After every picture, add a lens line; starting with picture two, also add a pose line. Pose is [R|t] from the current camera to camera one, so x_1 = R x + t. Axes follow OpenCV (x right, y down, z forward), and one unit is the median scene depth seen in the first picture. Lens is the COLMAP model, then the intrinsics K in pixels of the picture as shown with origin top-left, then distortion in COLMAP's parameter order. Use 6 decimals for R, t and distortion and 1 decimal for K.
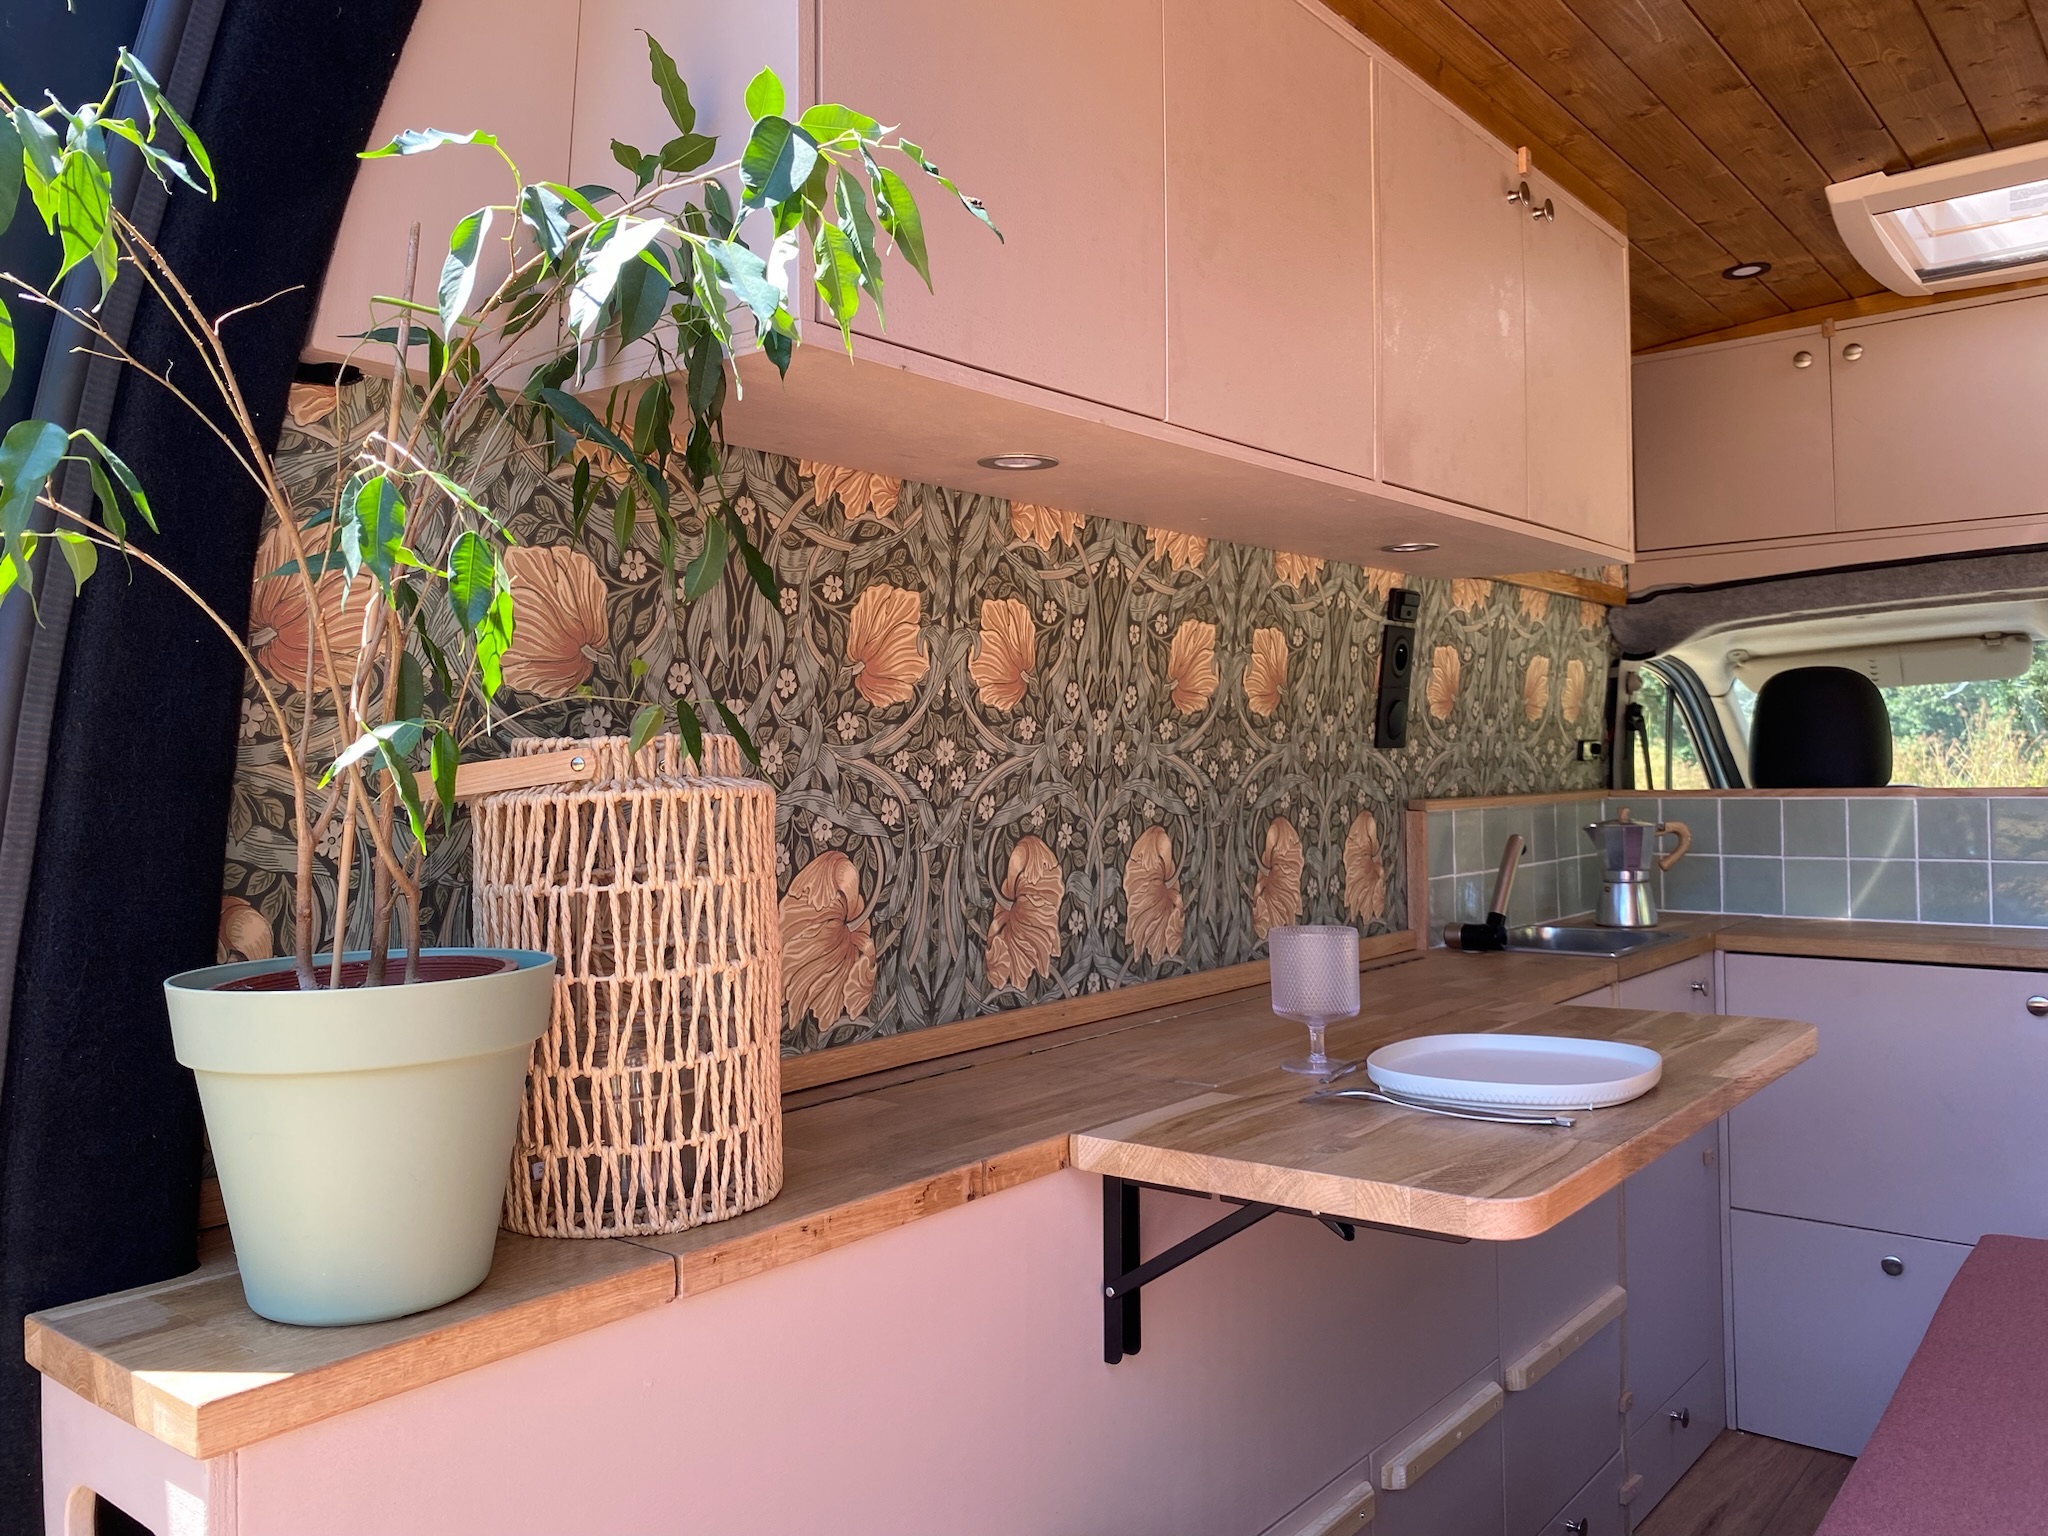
lens RADIAL K [[1553.9, 0, 1017.3], [0, 1553.9, 729.6], [0, 0, 1]] dist [0.061270, -0.085268]
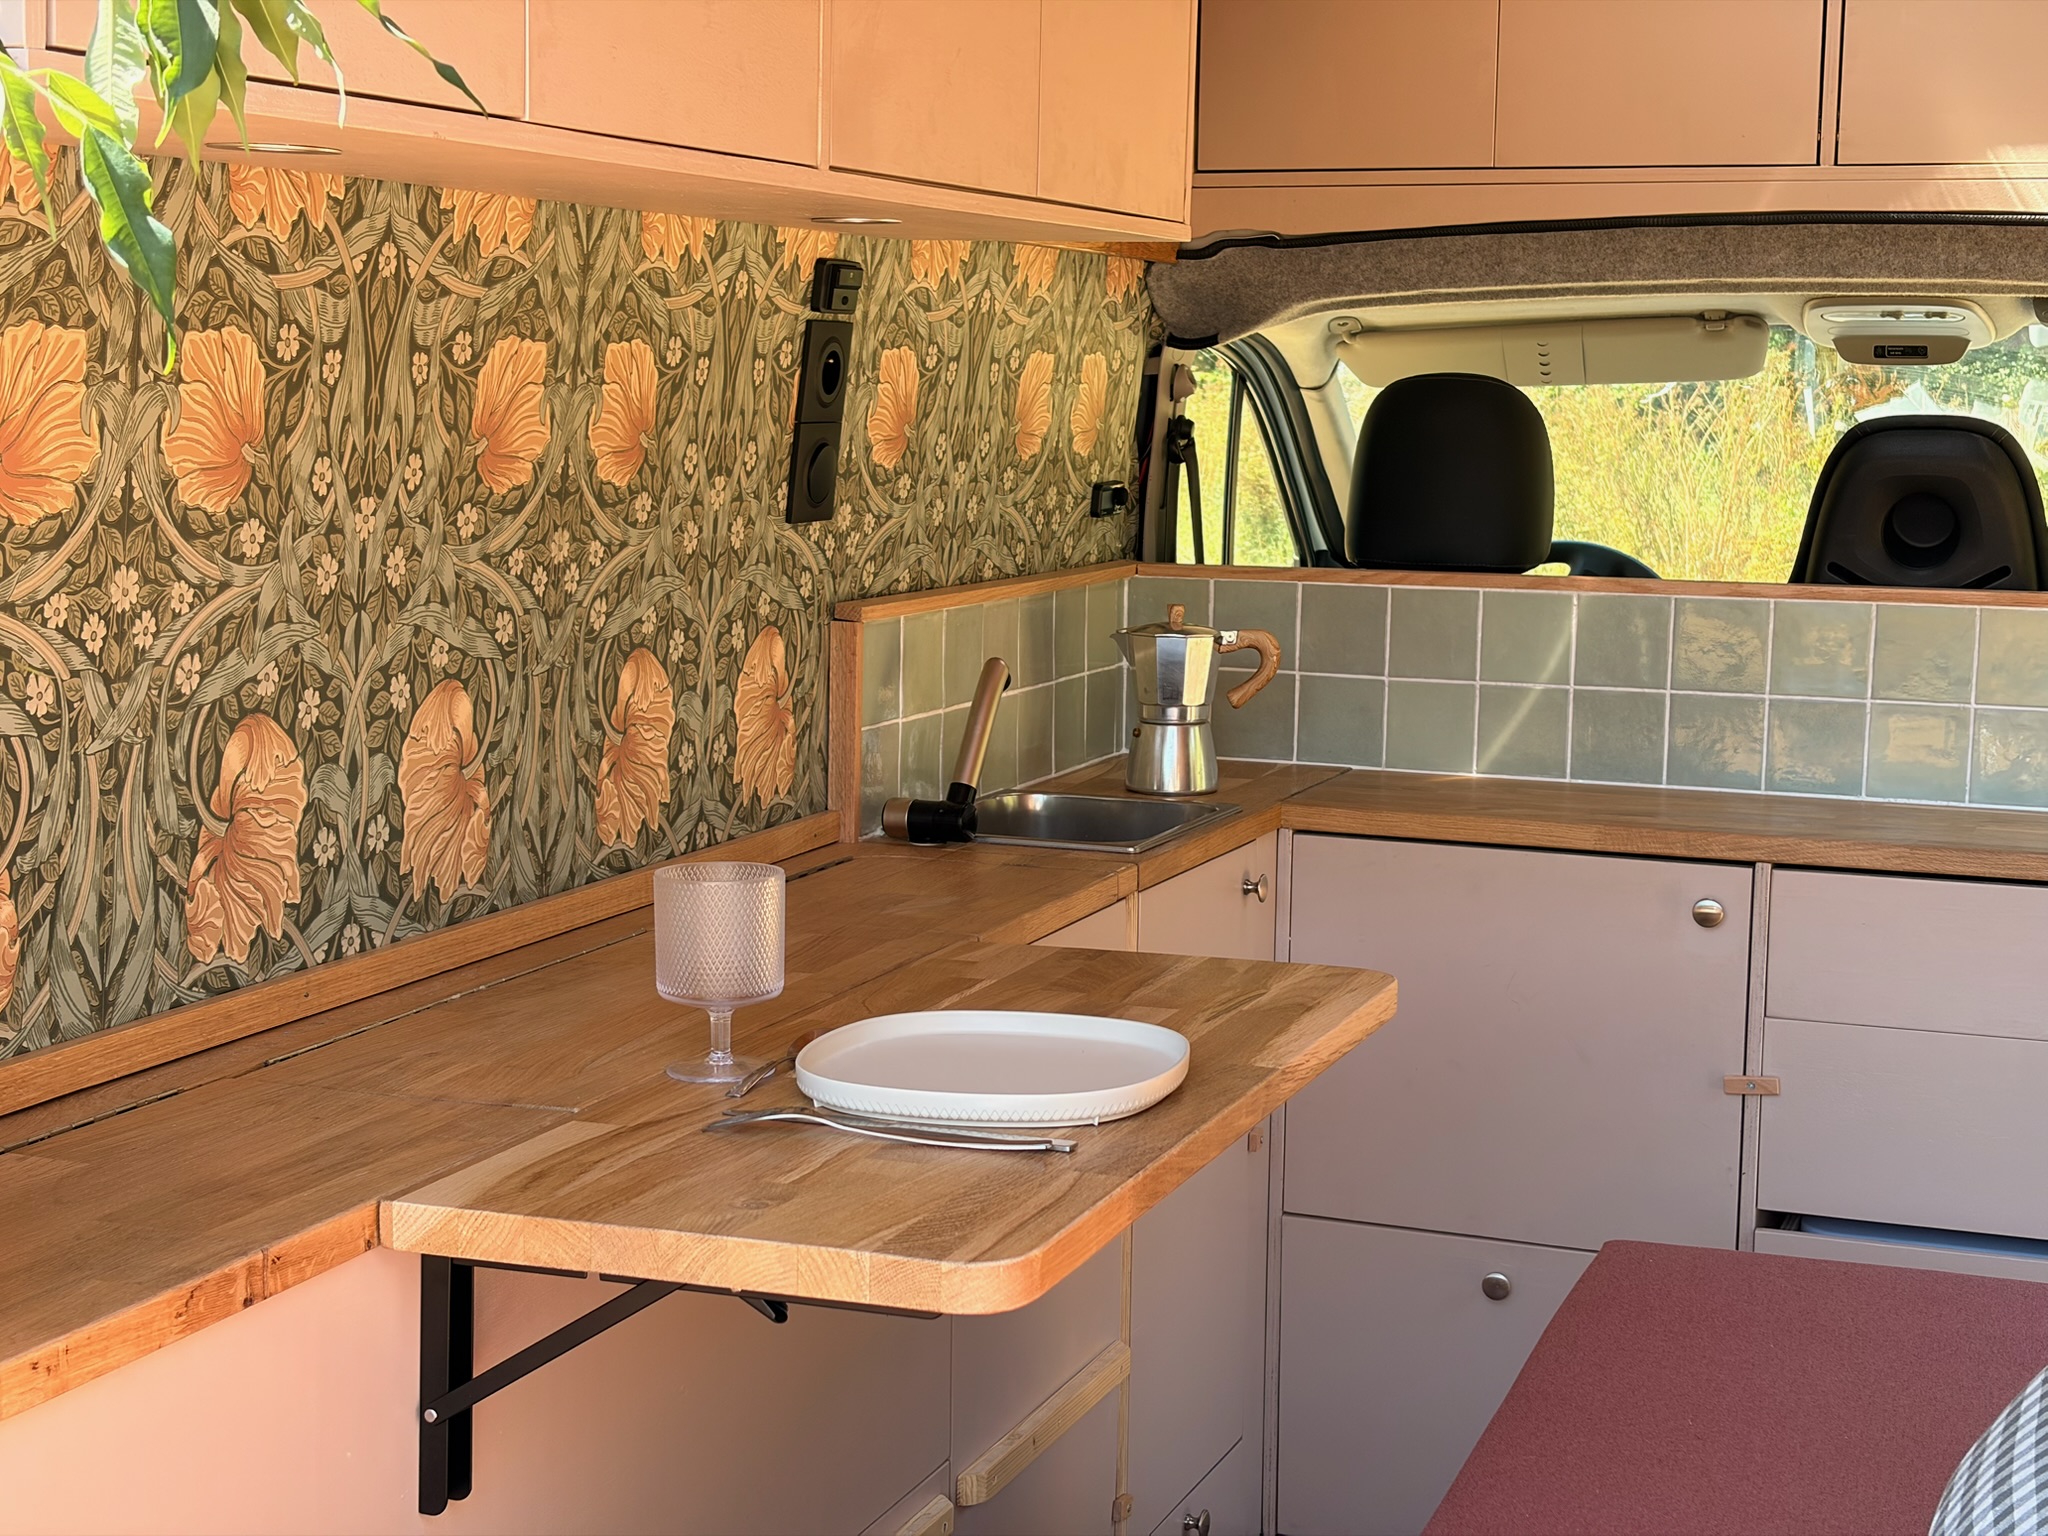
lens RADIAL K [[3105.4, 0, 1029.4], [0, 3105.4, 790.9], [0, 0, 1]] dist [0.068530, 0.000000]
pose [[0.947476, -0.012157, 0.319597, -0.094044], [-0.038269, 0.987789, 0.151026, -0.096677], [-0.317530, -0.155324, 0.935440, -0.242160]]
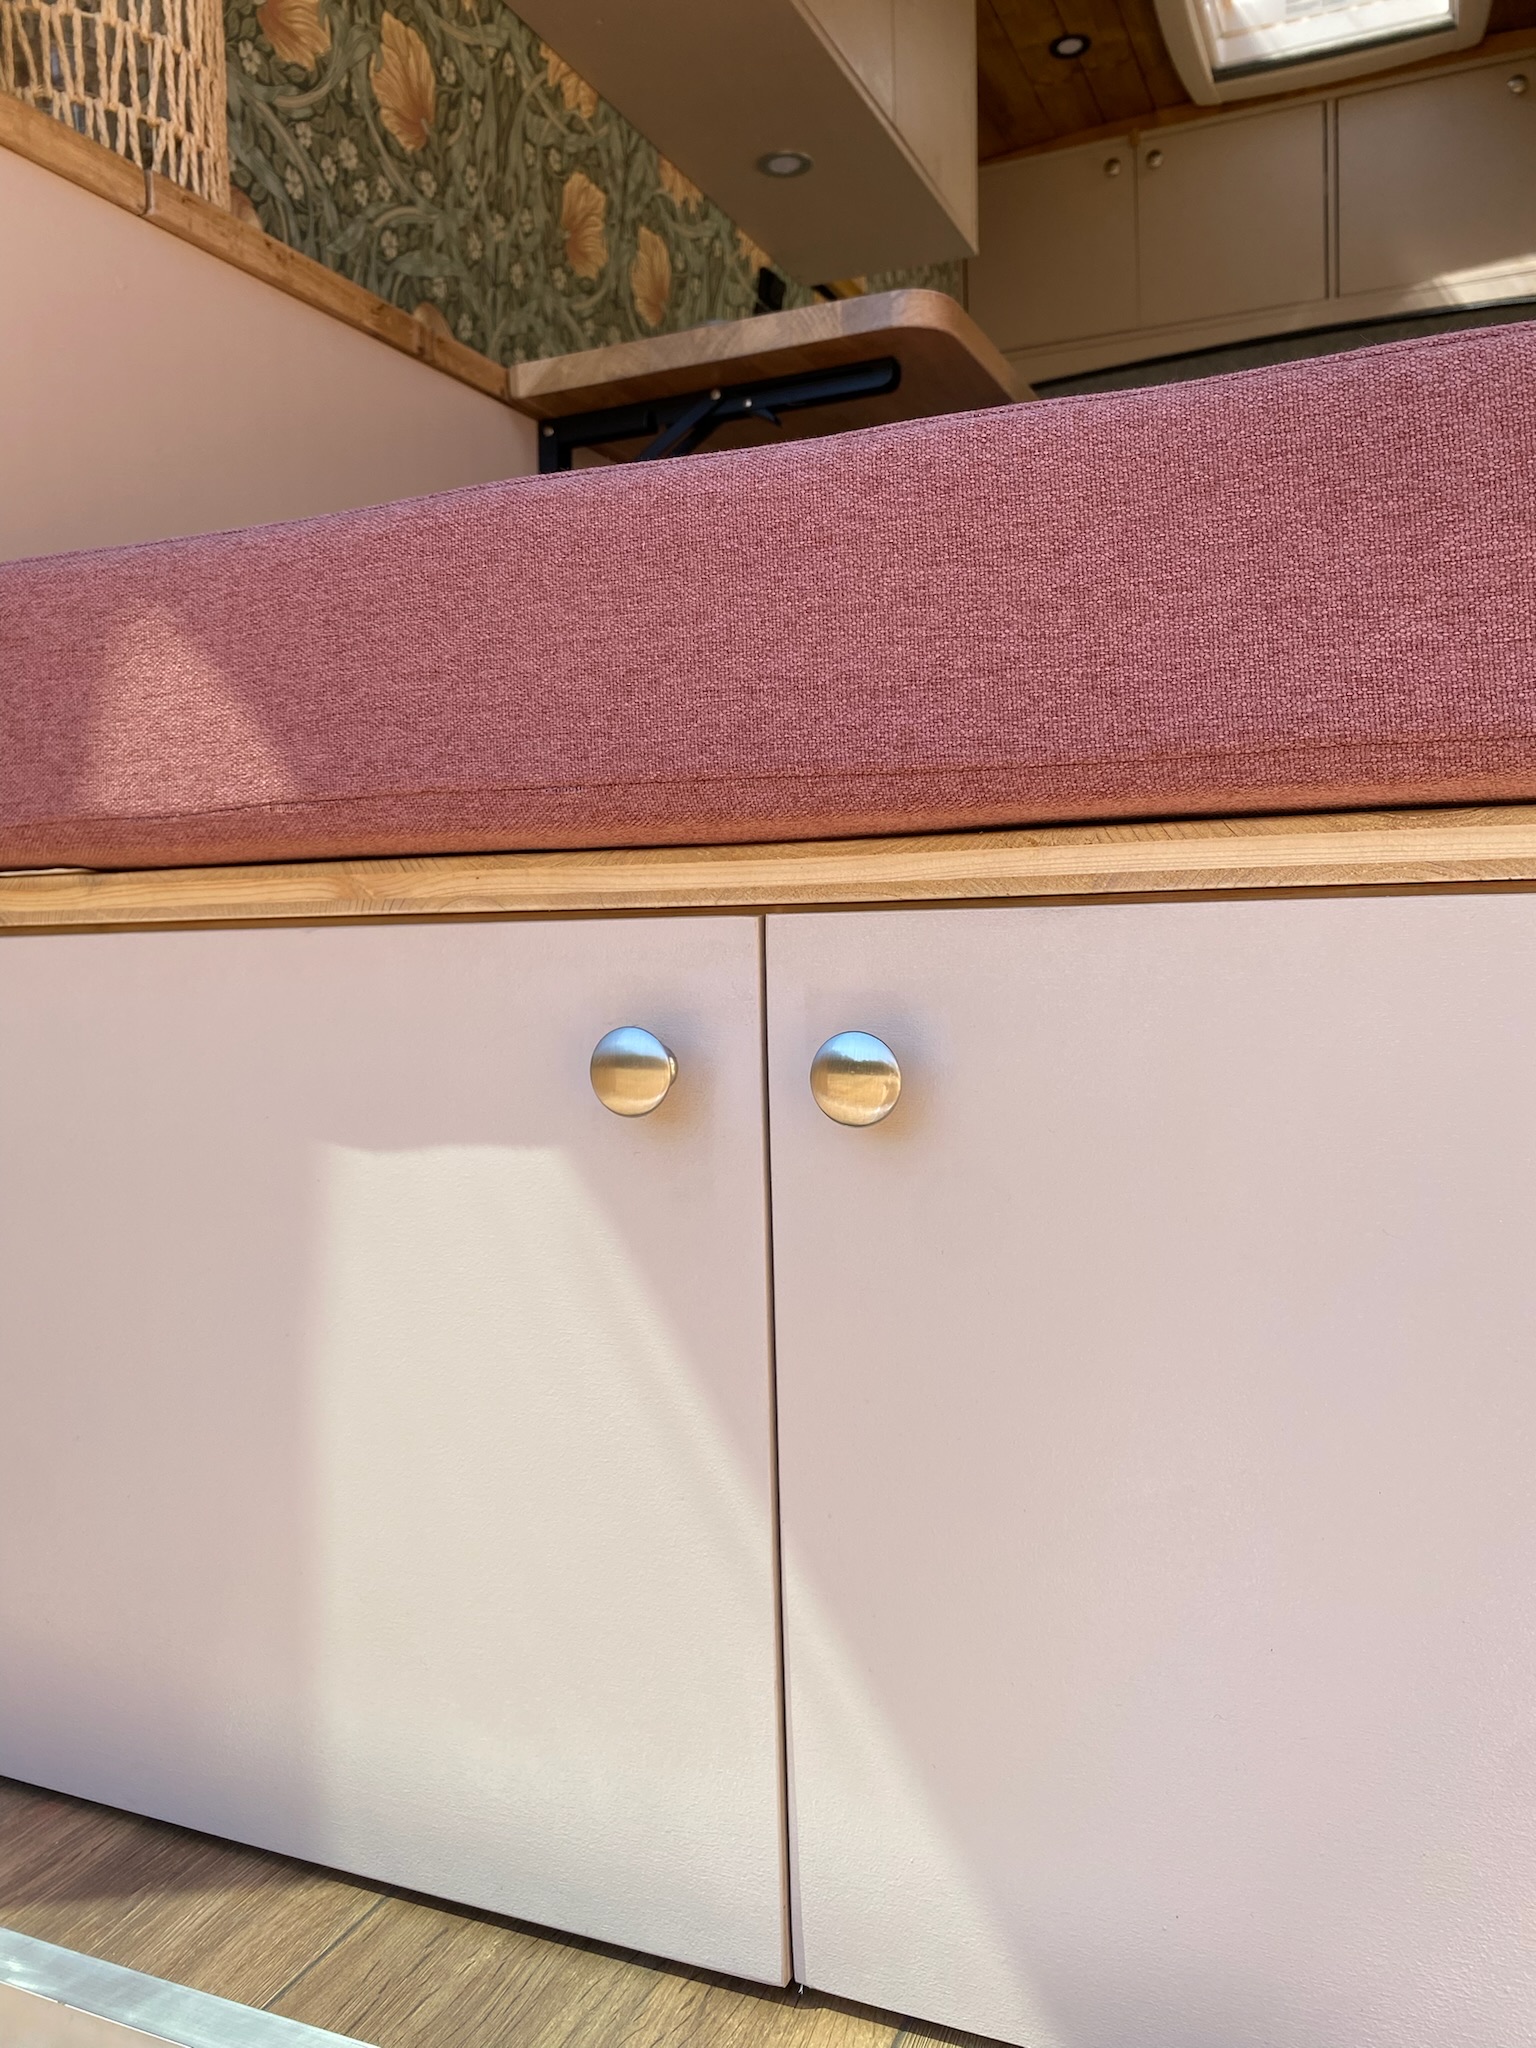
lens RADIAL K [[1553.9, 0, 766.5], [0, 1553.9, 1015.6], [0, 0, 1]] dist [0.061270, -0.085268]
pose [[0.962543, -0.019415, 0.270431, -0.064954], [-0.002244, 0.996828, 0.079552, 0.434208], [-0.271118, -0.077179, 0.959447, -0.051996]]
